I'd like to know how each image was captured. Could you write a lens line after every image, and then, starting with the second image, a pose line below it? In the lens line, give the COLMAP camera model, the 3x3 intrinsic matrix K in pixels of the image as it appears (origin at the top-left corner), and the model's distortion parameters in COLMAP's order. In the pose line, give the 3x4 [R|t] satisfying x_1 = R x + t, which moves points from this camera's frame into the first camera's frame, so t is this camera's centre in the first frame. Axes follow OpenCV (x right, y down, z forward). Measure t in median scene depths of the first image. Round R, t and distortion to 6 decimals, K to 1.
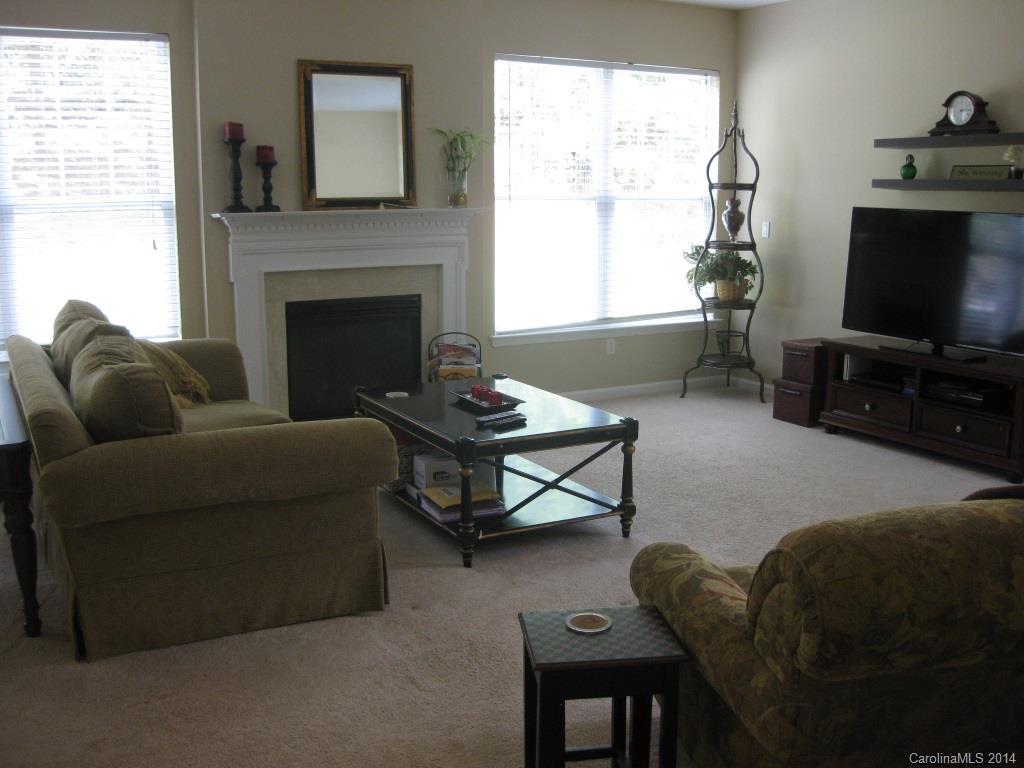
lens RADIAL K [[1054.2, 0, 512.0], [0, 1054.2, 384.0], [0, 0, 1]] dist [-0.128764, 0.022191]
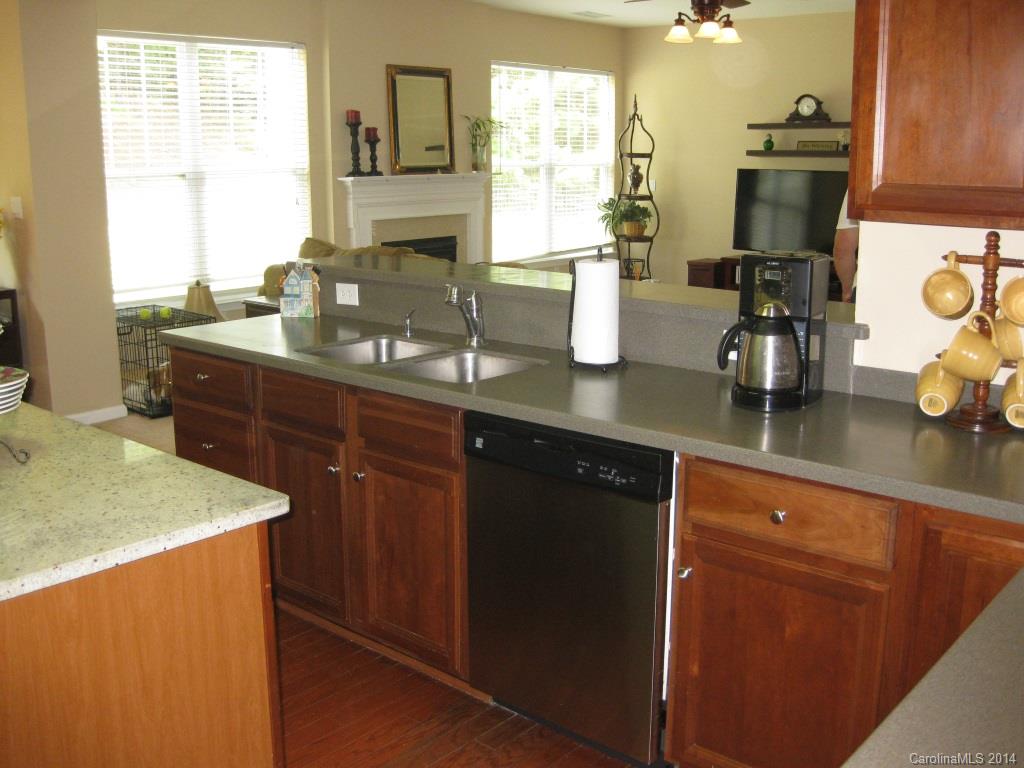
lens RADIAL K [[1040.0, 0, 512.0], [0, 1040.0, 384.0], [0, 0, 1]] dist [-0.167976, 0.015914]
pose [[0.942152, -0.078437, 0.325879, -0.491550], [0.068382, 0.996766, 0.042217, 0.056410], [-0.328136, -0.017491, 0.944468, -0.307213]]
